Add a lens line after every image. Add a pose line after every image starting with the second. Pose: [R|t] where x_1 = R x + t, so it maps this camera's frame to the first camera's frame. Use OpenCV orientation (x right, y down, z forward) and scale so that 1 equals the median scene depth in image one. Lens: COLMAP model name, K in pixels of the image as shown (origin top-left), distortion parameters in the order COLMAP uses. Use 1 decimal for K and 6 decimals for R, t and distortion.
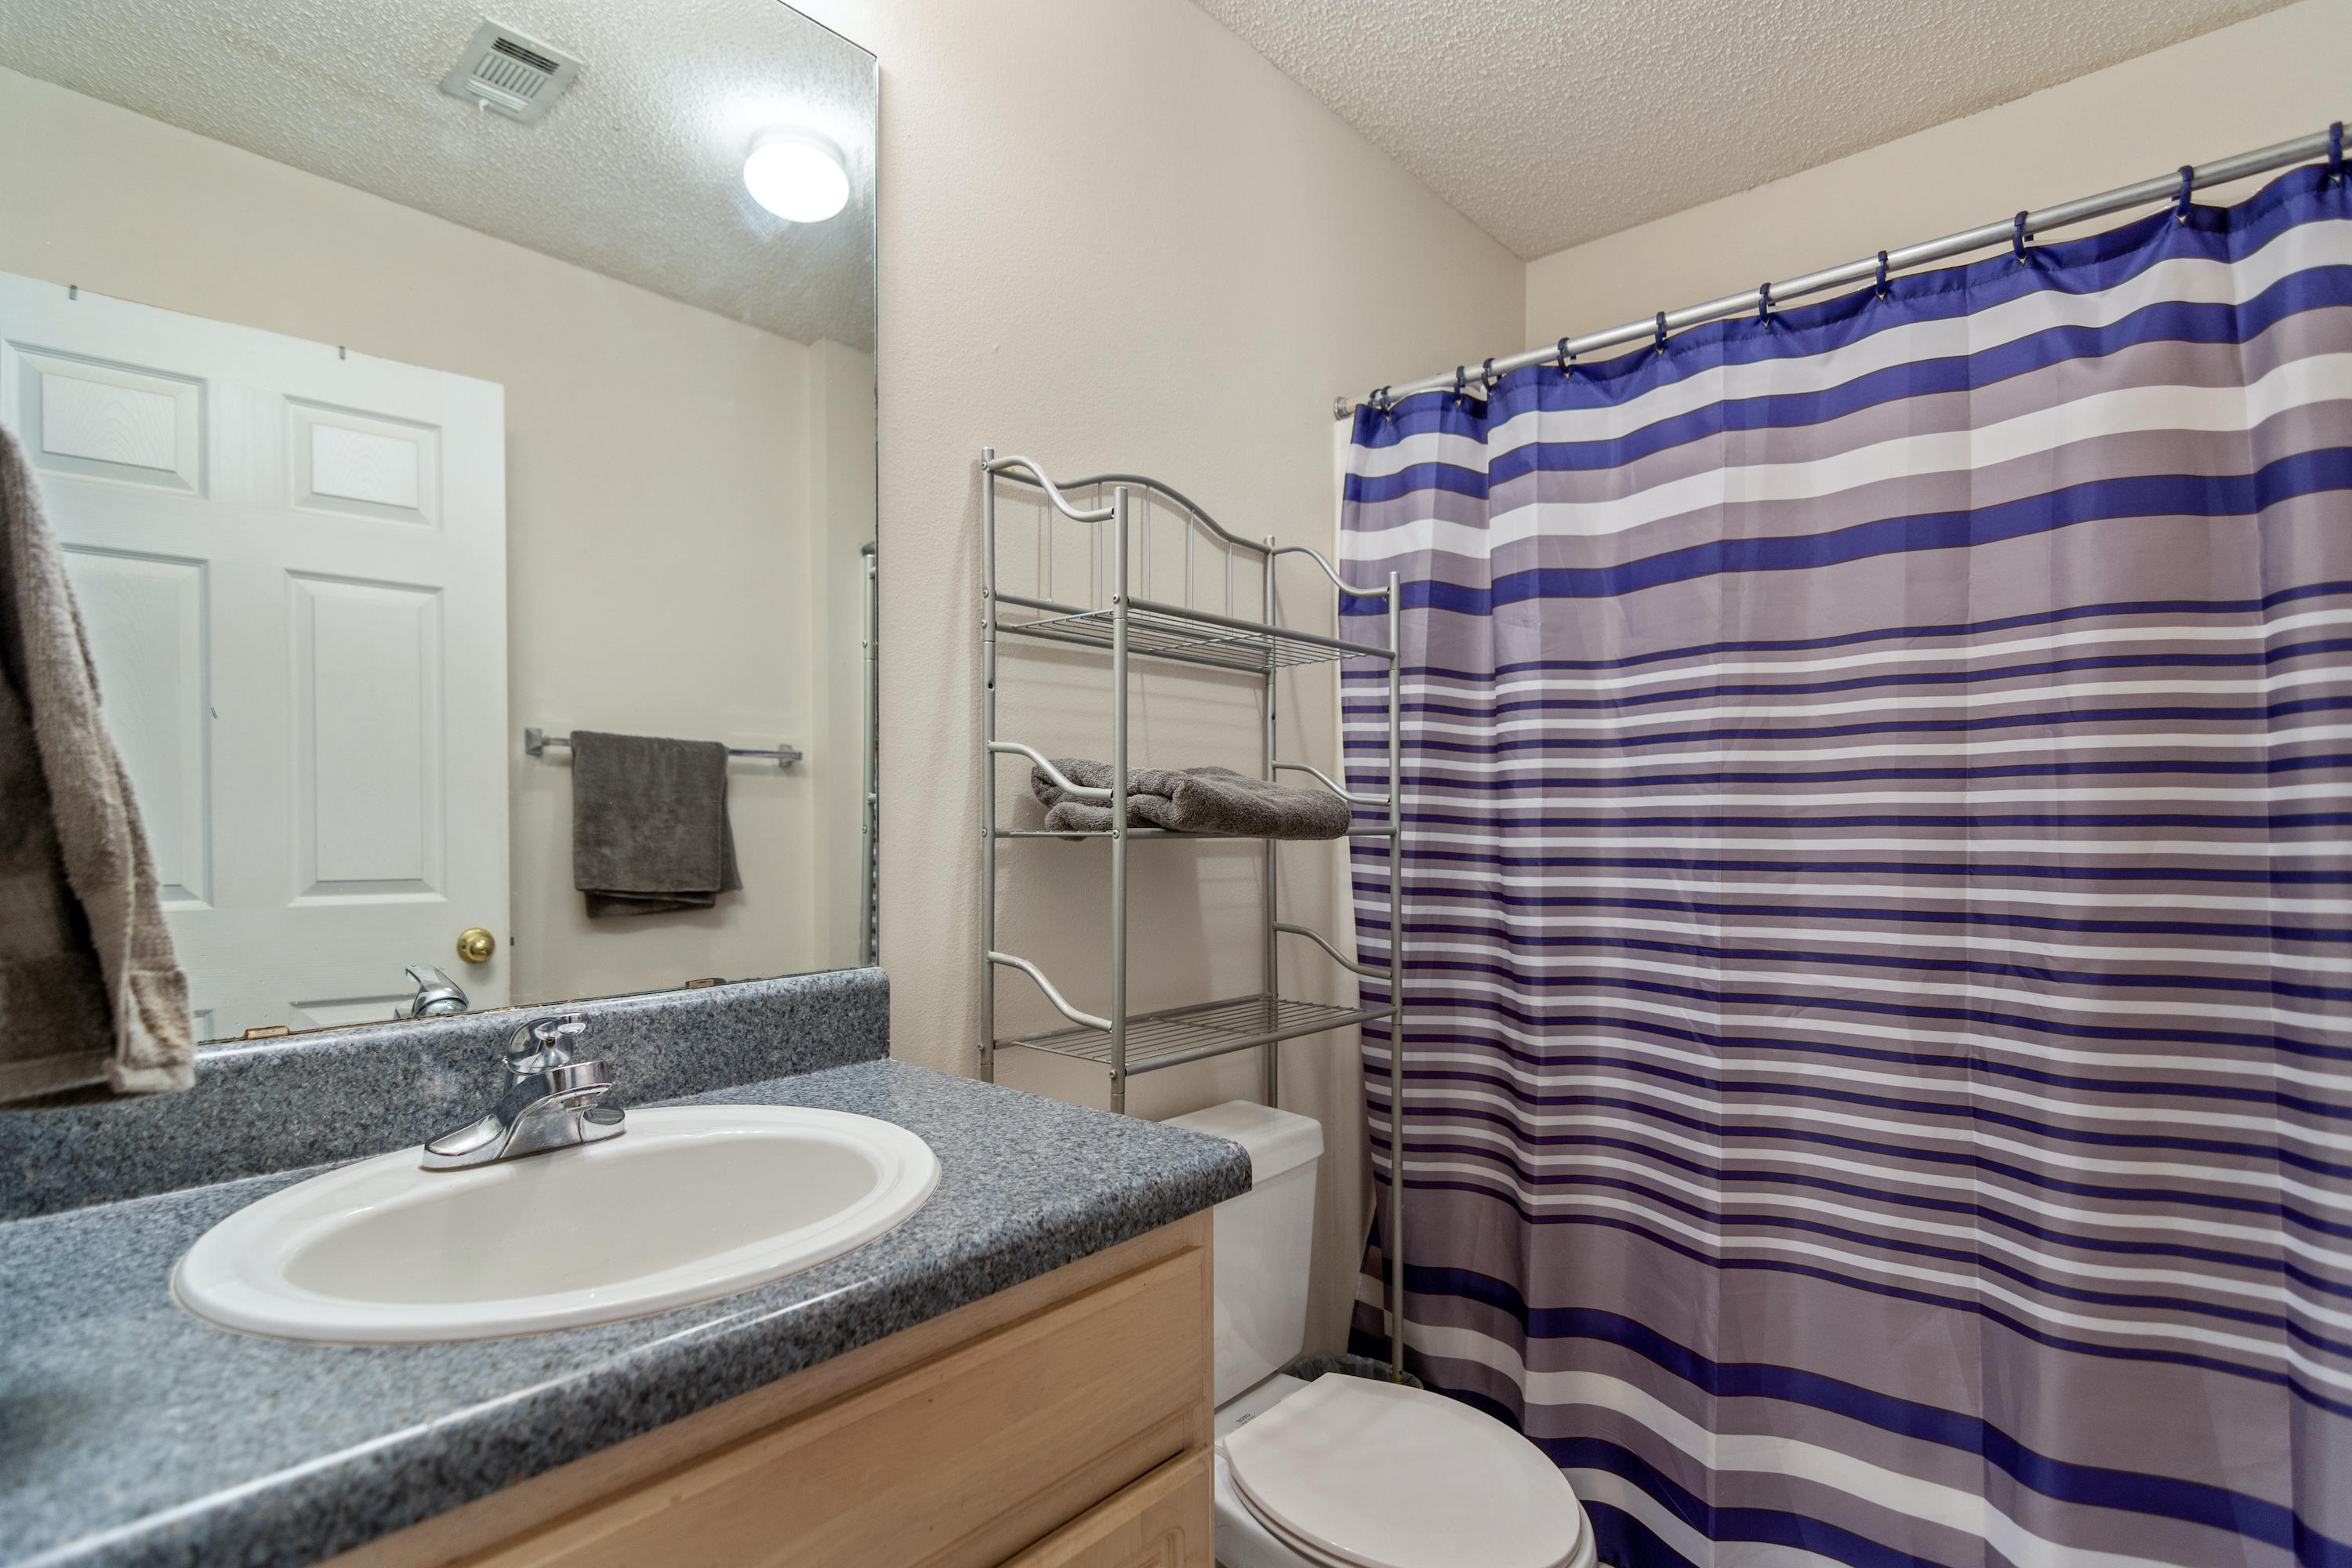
lens RADIAL K [[1137.4, 0, 1176.5], [0, 1137.4, 800.3], [0, 0, 1]] dist [-0.010814, 0.002848]
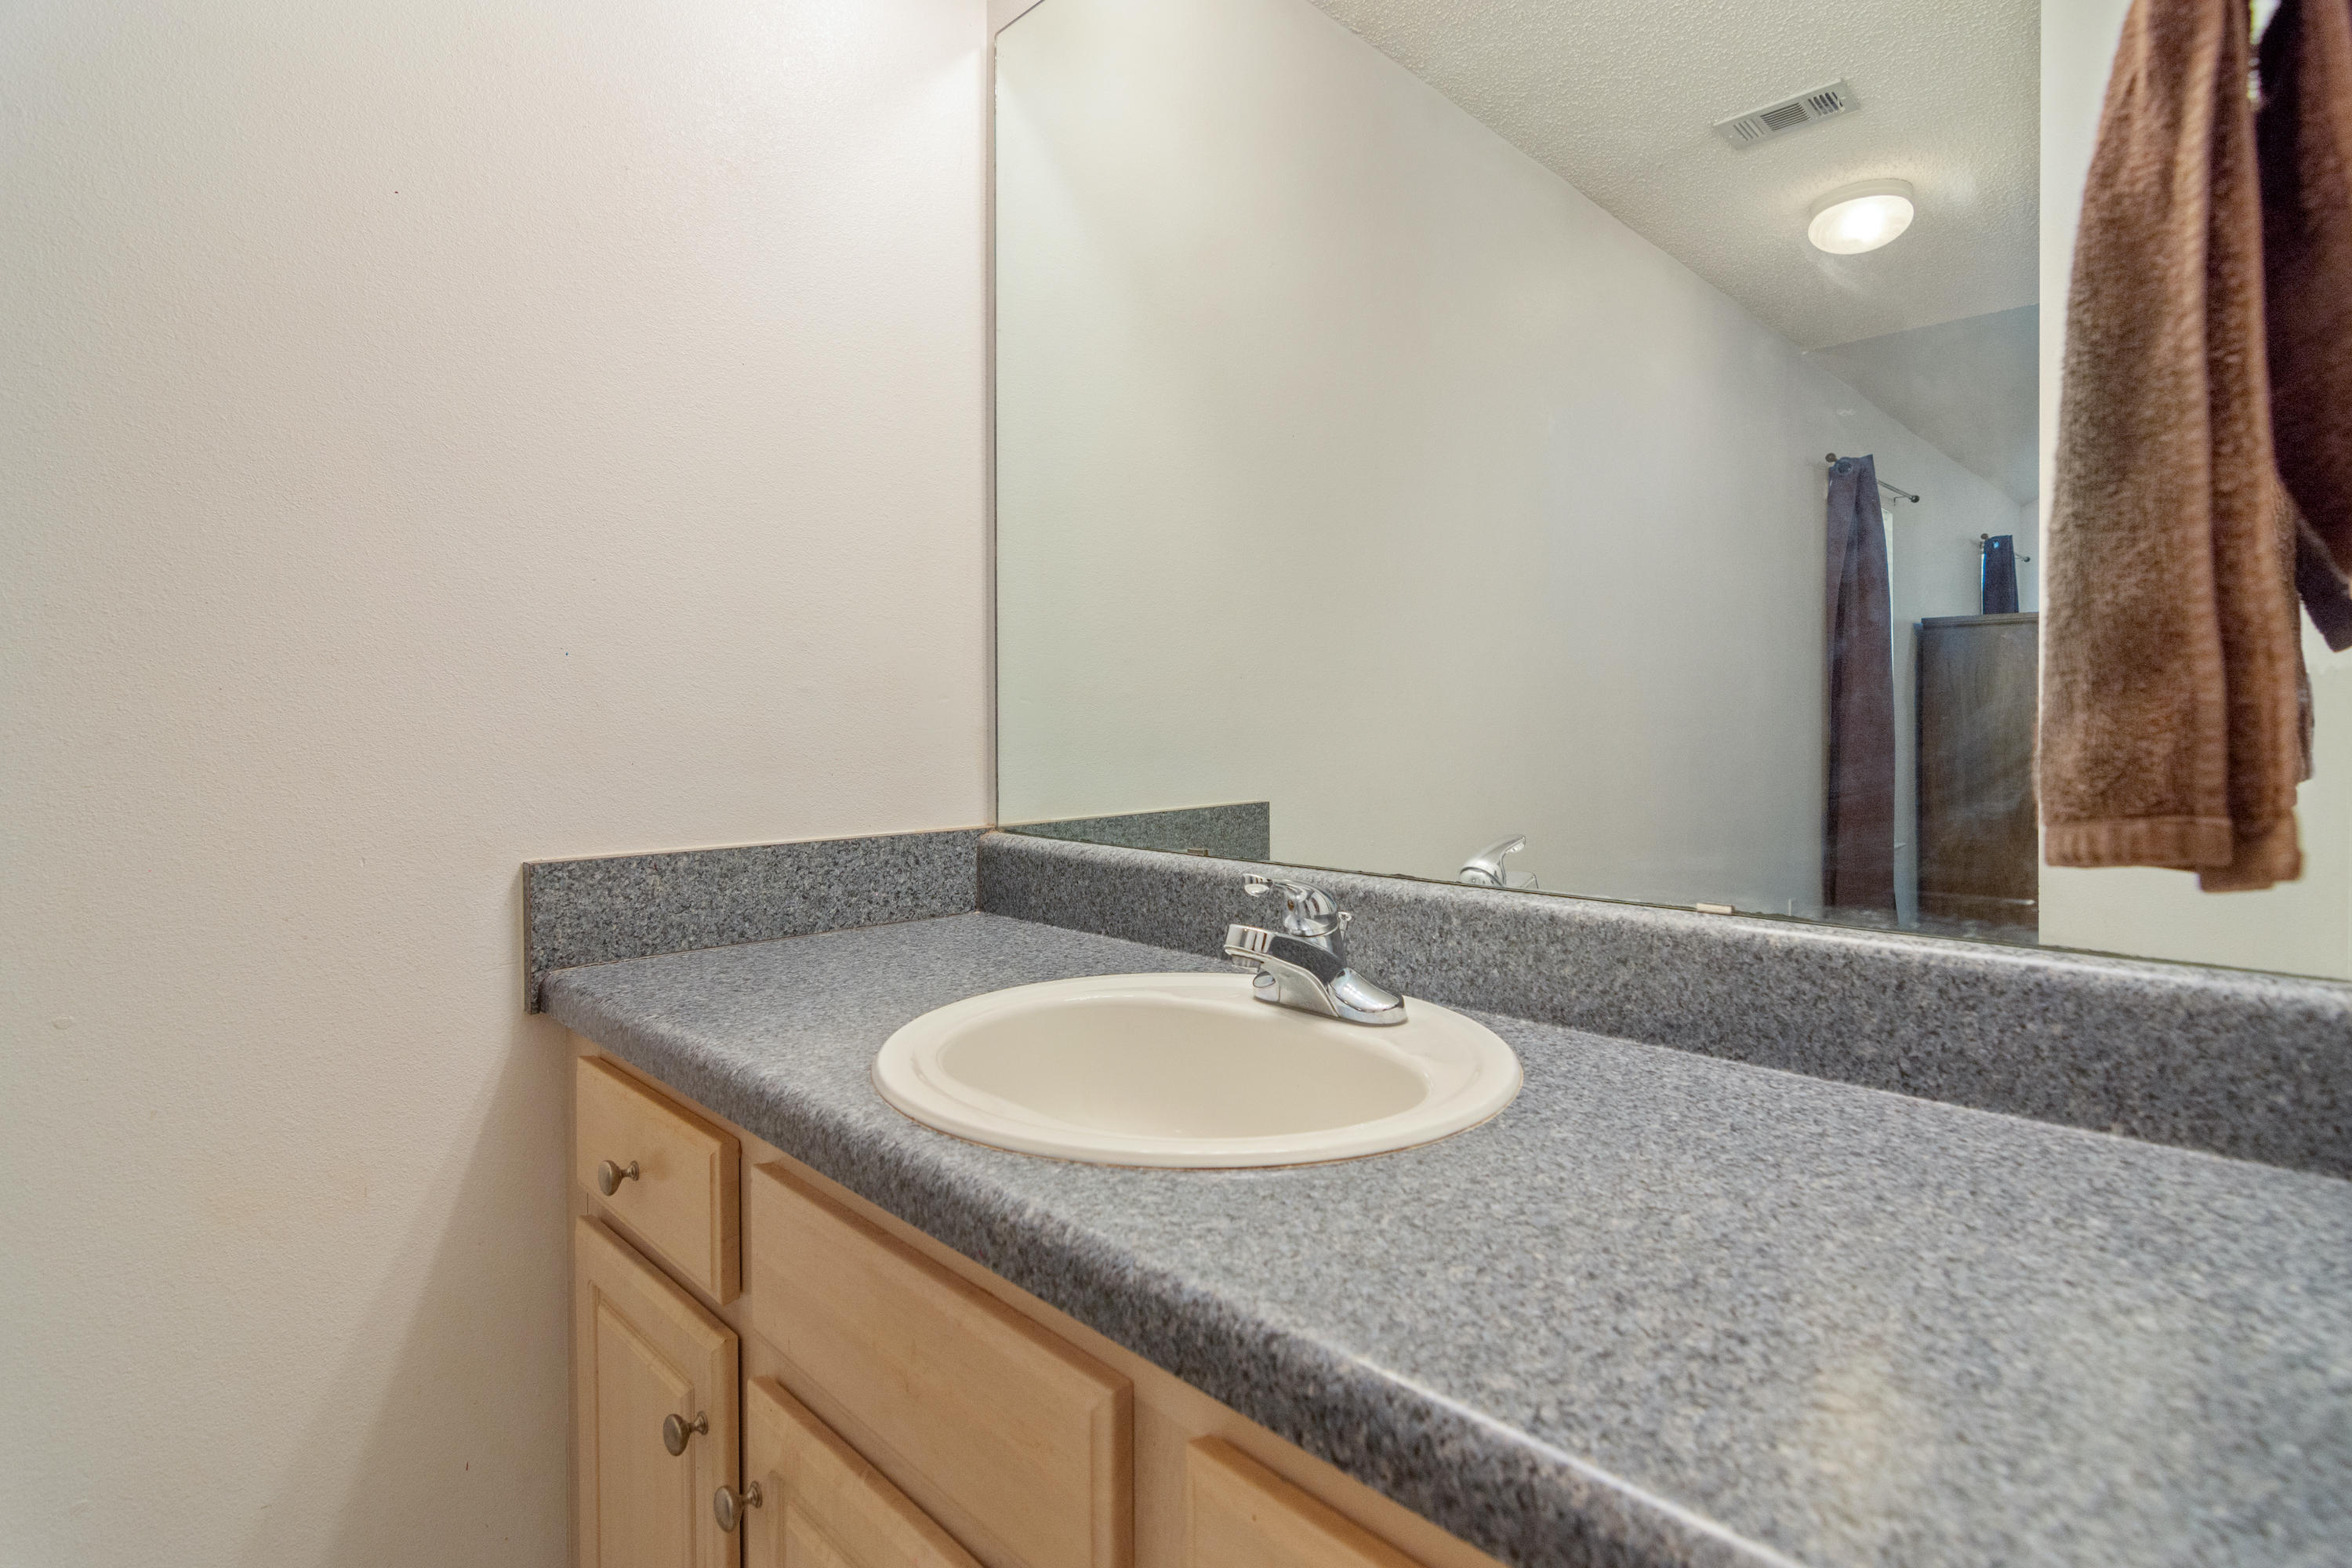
lens RADIAL K [[1137.4, 0, 1172.0], [0, 1137.4, 719.4], [0, 0, 1]] dist [-0.010814, 0.002848]
pose [[-0.081710, 0.002137, -0.996654, 0.401740], [0.024598, 0.999697, 0.000127, 0.034857], [0.996353, -0.024505, -0.081738, 0.831910]]
